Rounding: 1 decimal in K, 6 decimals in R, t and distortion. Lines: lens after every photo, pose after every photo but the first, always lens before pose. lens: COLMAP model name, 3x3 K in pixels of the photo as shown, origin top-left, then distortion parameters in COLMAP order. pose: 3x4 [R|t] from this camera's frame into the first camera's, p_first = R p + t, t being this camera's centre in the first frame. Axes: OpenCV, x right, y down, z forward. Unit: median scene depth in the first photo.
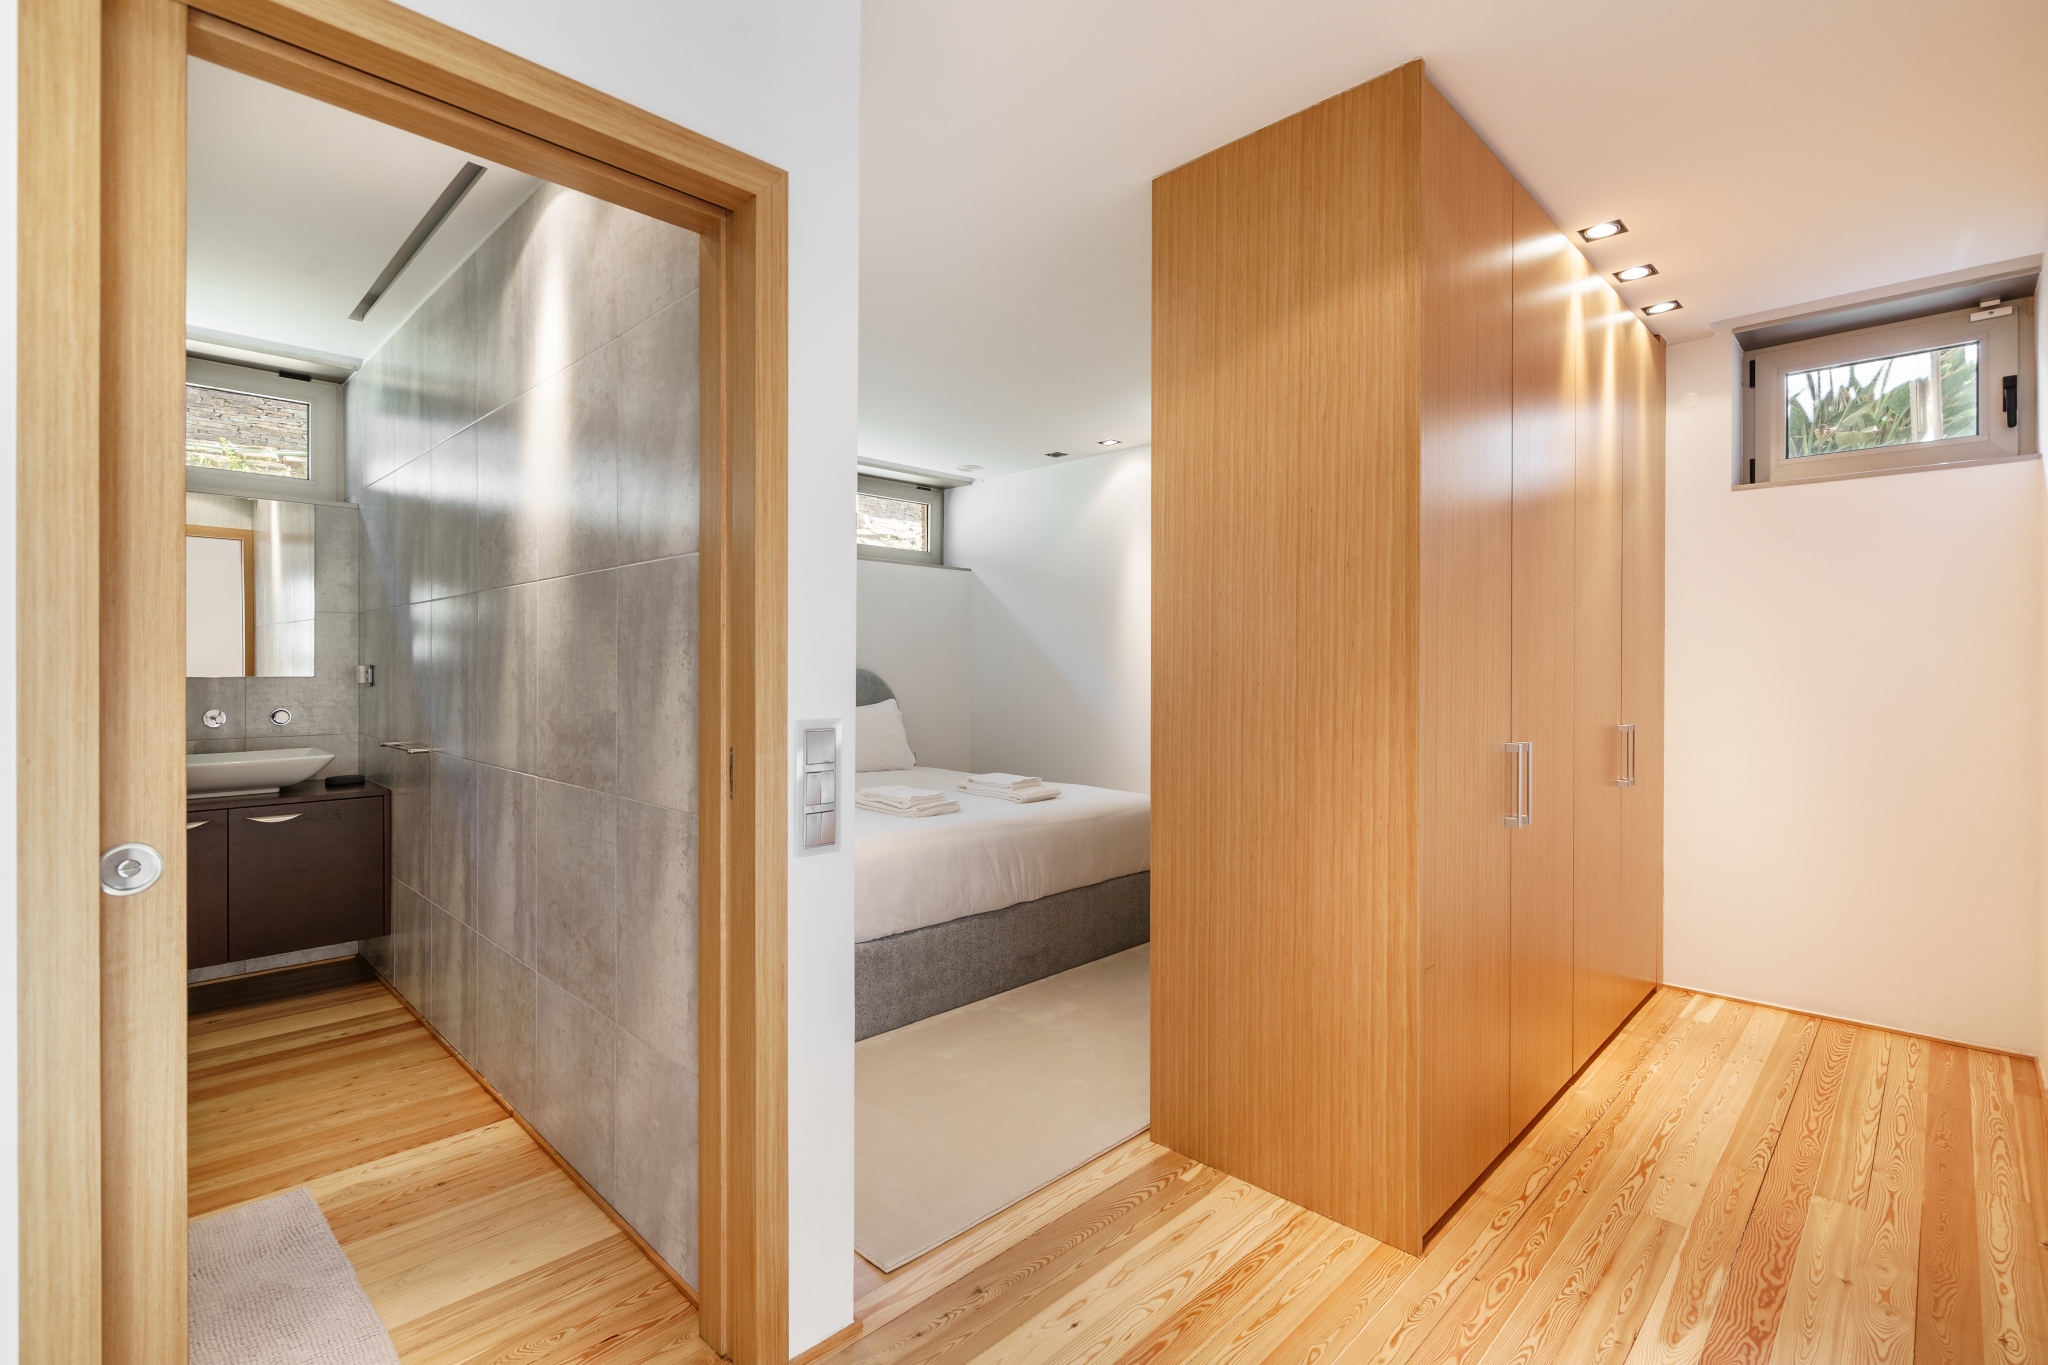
lens RADIAL K [[931.2, 0, 1022.9], [0, 931.2, 674.4], [0, 0, 1]] dist [0.002581, 0.001109]
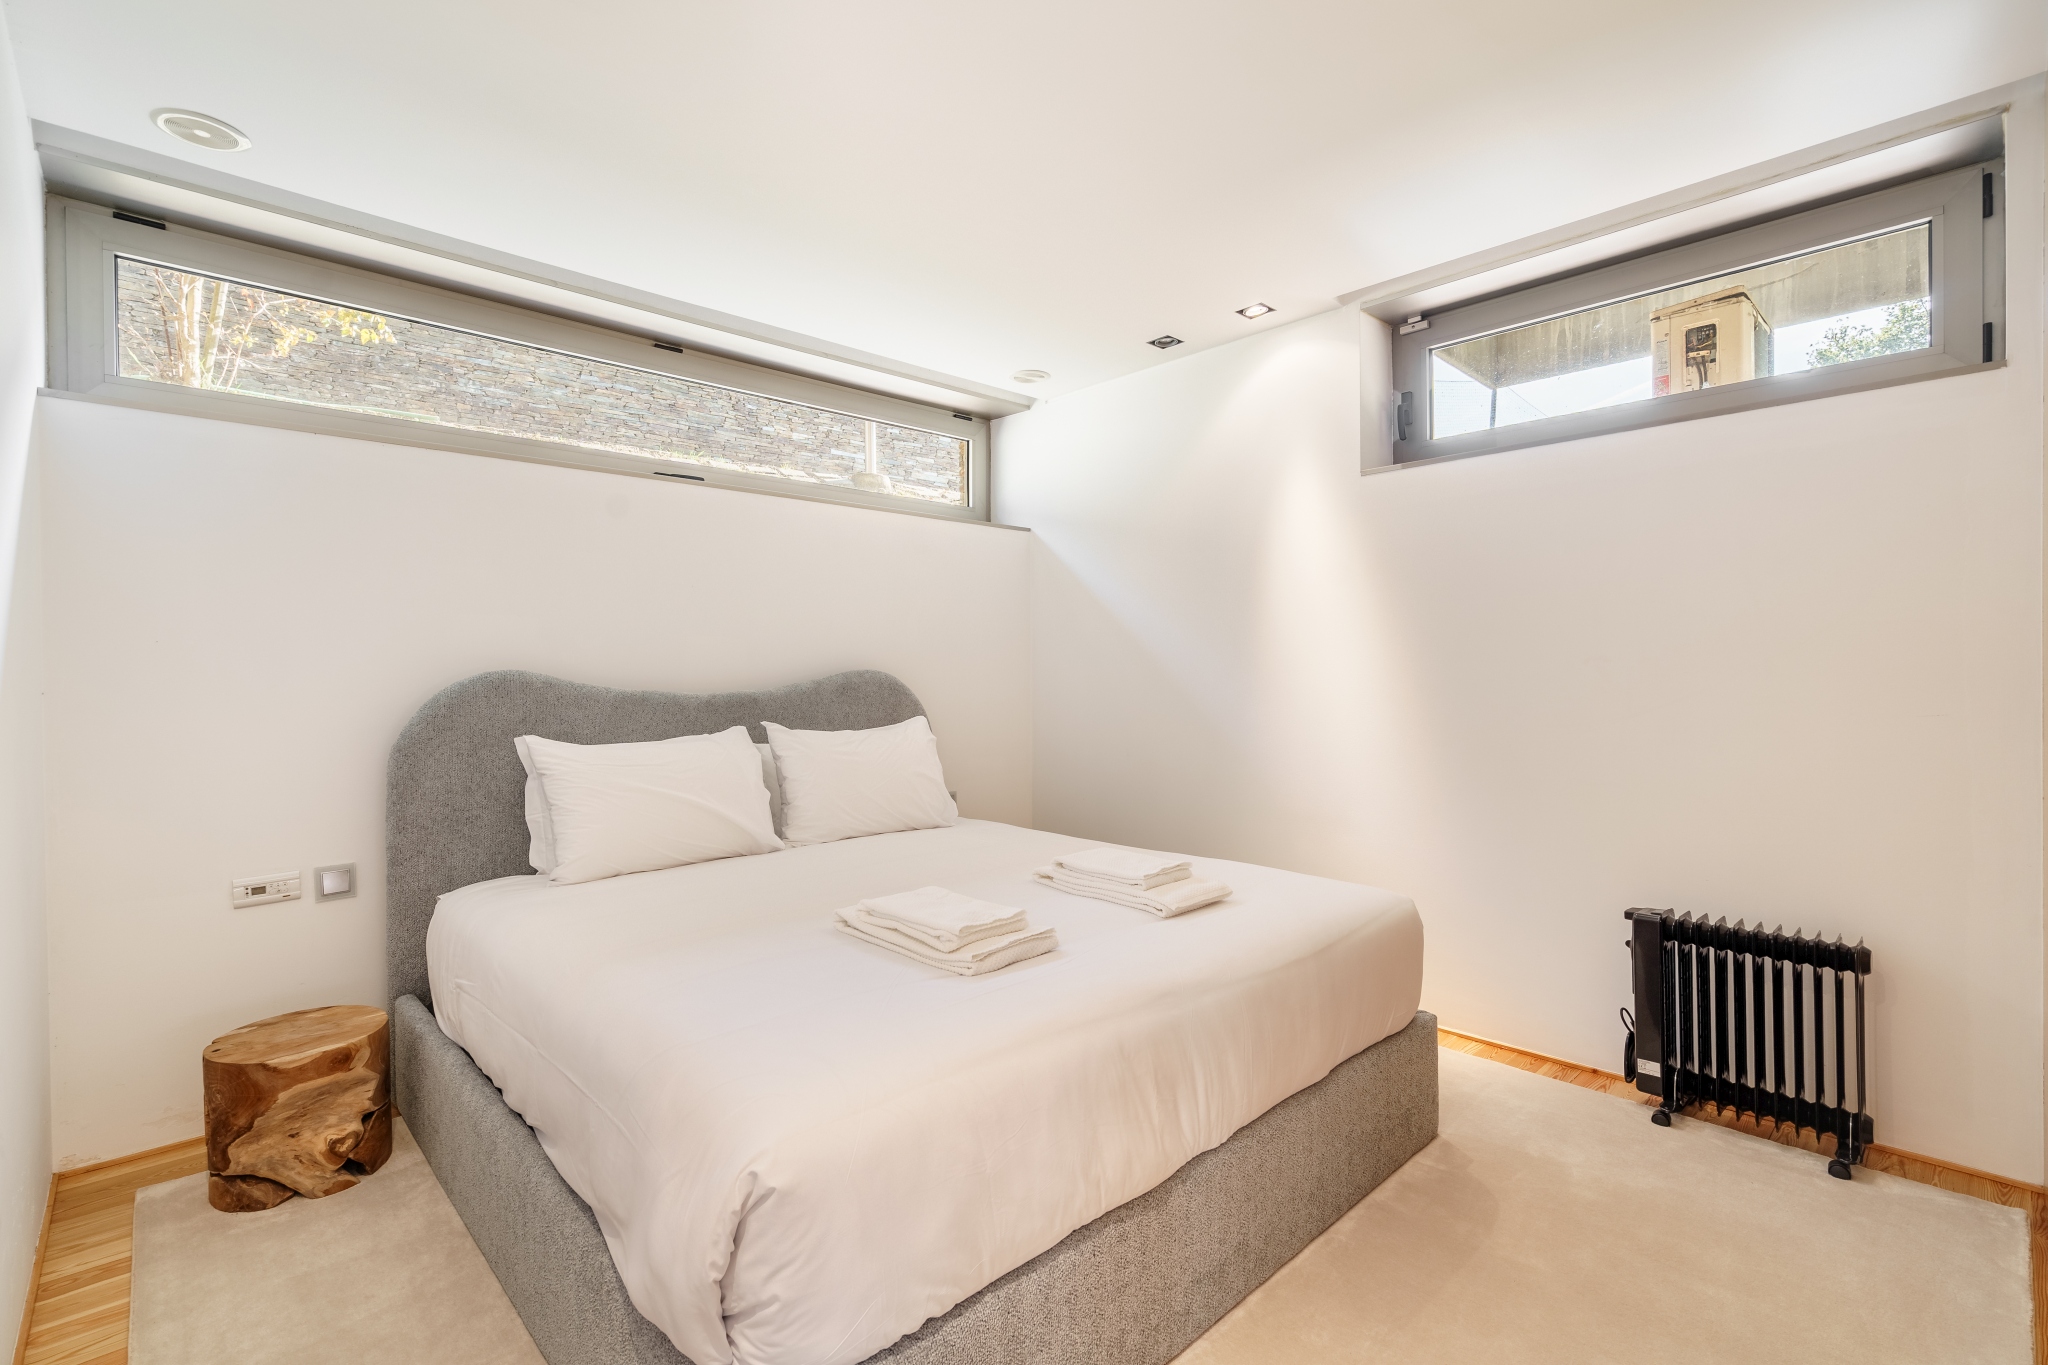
lens RADIAL K [[931.2, 0, 1025.3], [0, 931.2, 679.9], [0, 0, 1]] dist [0.002581, 0.001109]
pose [[0.999479, -0.012056, -0.029926, -0.043995], [0.012061, 0.999927, -0.000007, 0.000860], [0.029924, -0.000354, 0.999552, 0.324278]]
